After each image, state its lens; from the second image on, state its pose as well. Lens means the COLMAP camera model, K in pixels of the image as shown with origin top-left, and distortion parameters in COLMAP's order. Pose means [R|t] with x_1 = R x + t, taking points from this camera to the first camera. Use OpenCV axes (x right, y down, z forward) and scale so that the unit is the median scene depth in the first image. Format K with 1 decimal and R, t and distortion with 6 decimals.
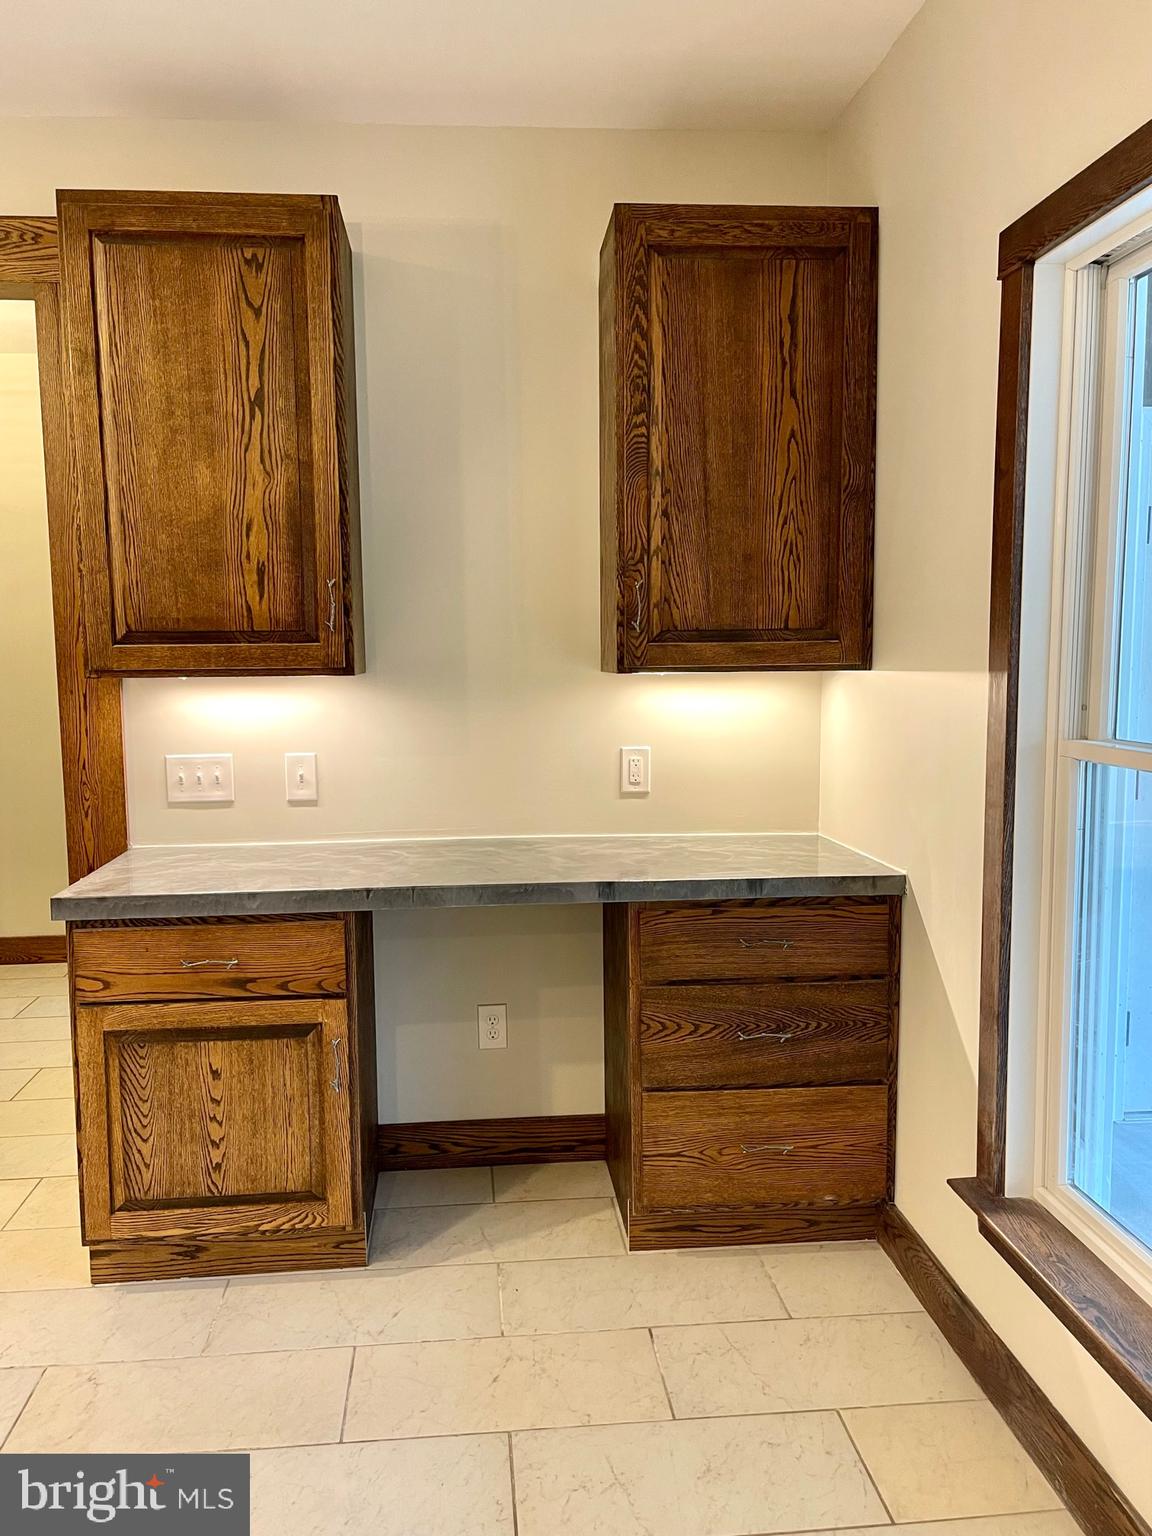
lens RADIAL K [[1201.9, 0, 571.7], [0, 1201.9, 777.7], [0, 0, 1]] dist [0.033154, -0.002465]
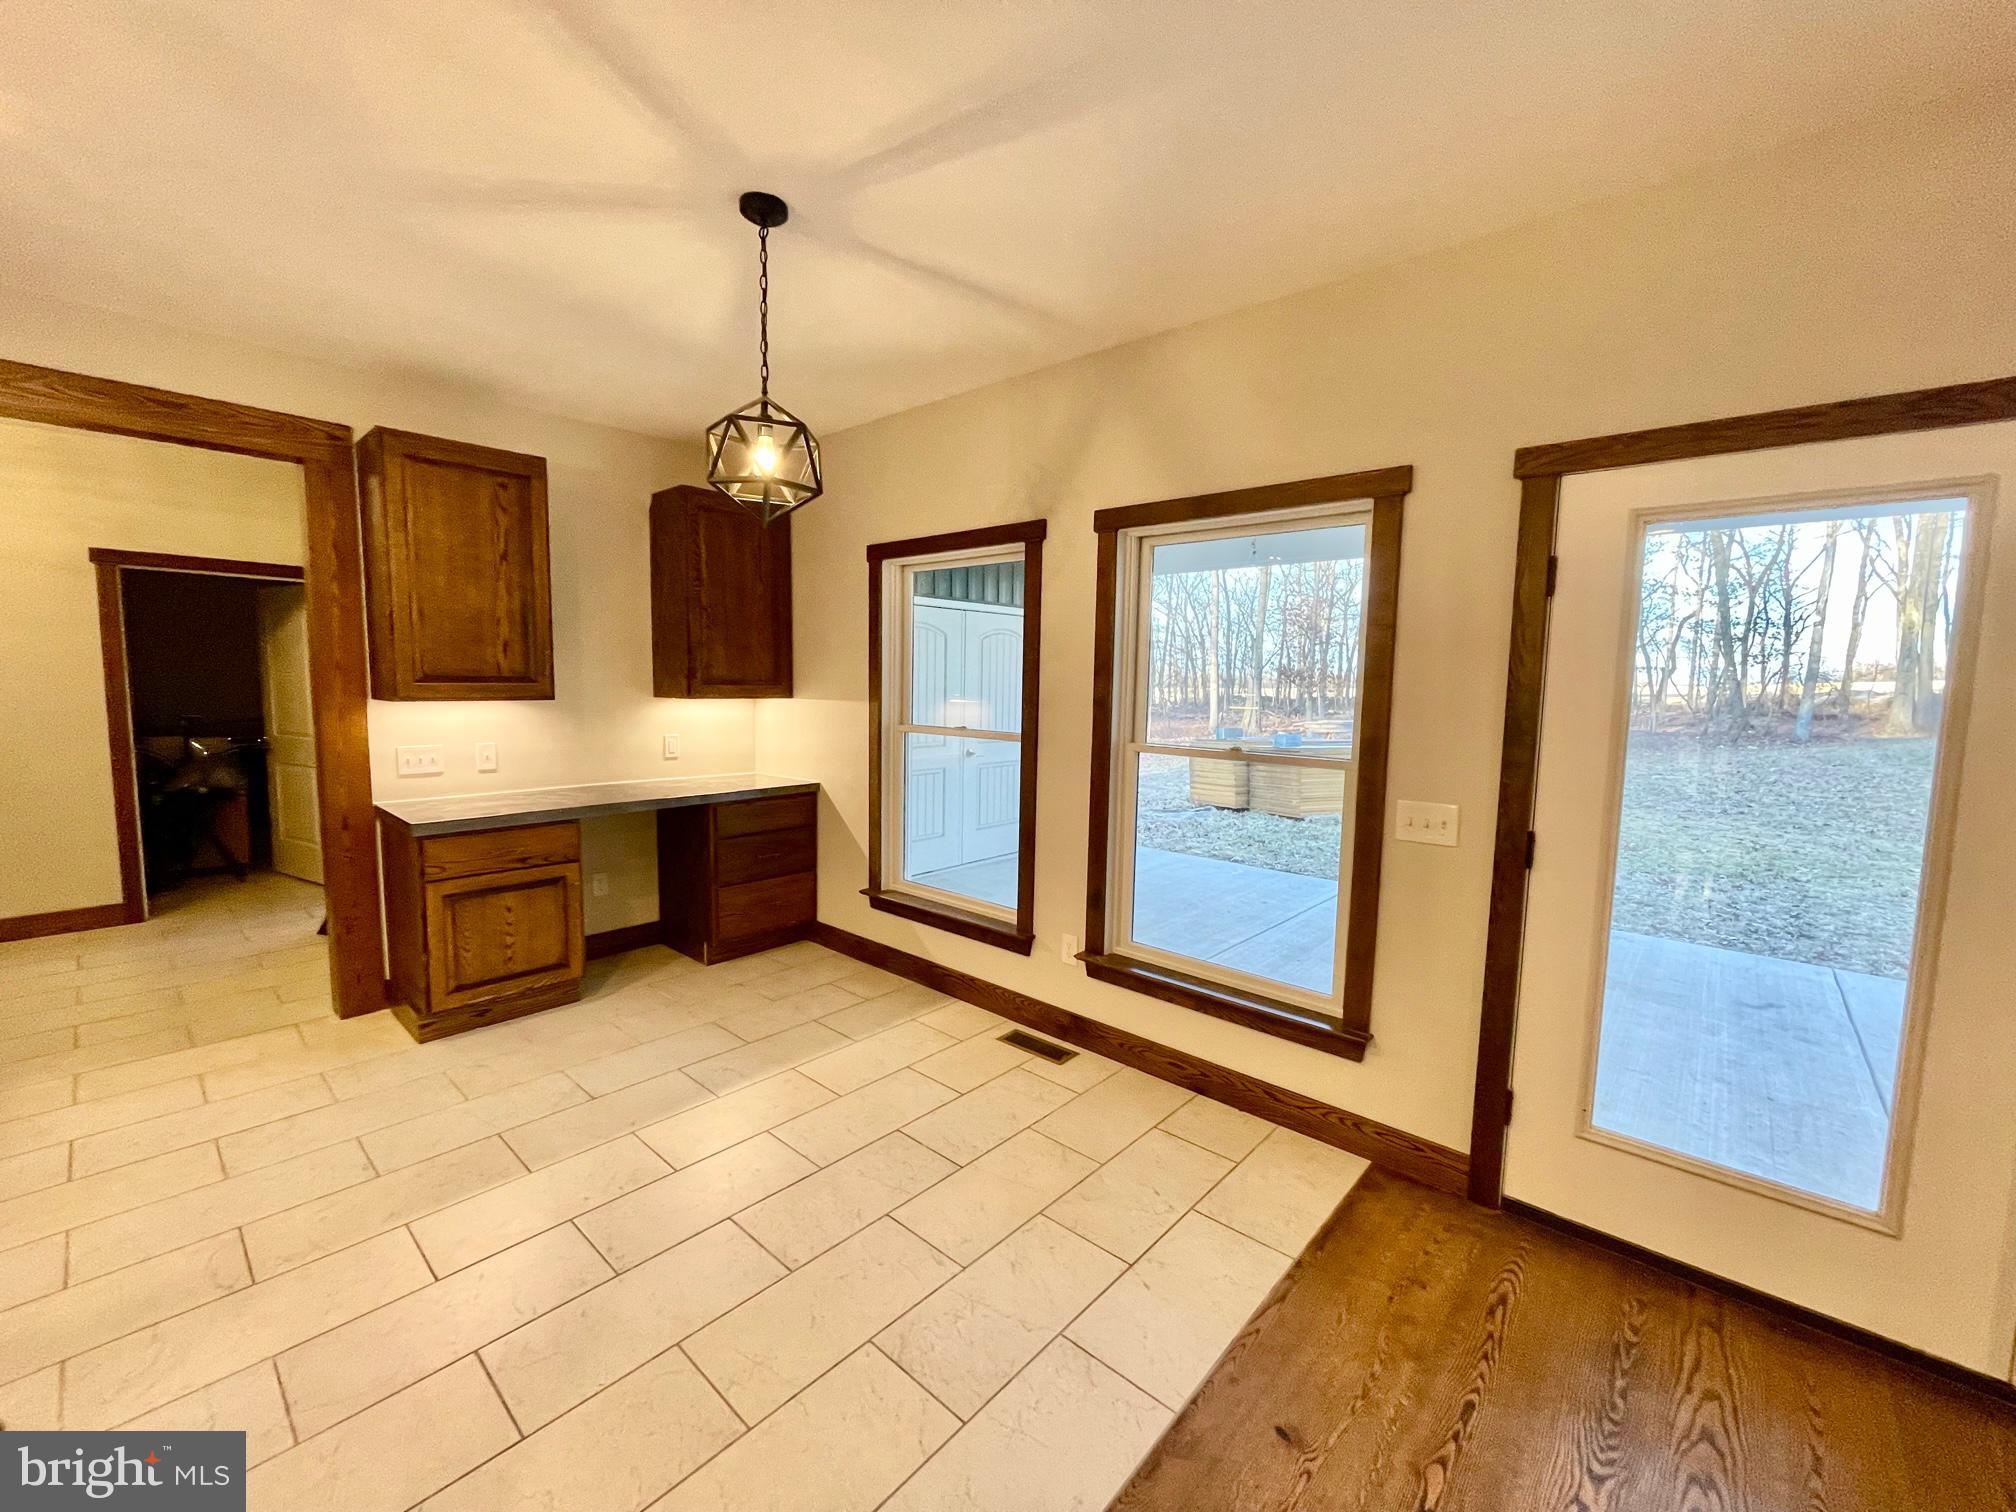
lens RADIAL K [[814.8, 0, 1006.3], [0, 814.8, 751.3], [0, 0, 1]] dist [-0.000896, -0.000085]
pose [[0.730149, -0.040390, 0.682093, -0.564946], [0.048568, 0.998794, 0.007154, 0.023854], [-0.681560, 0.027905, 0.731230, -0.462627]]
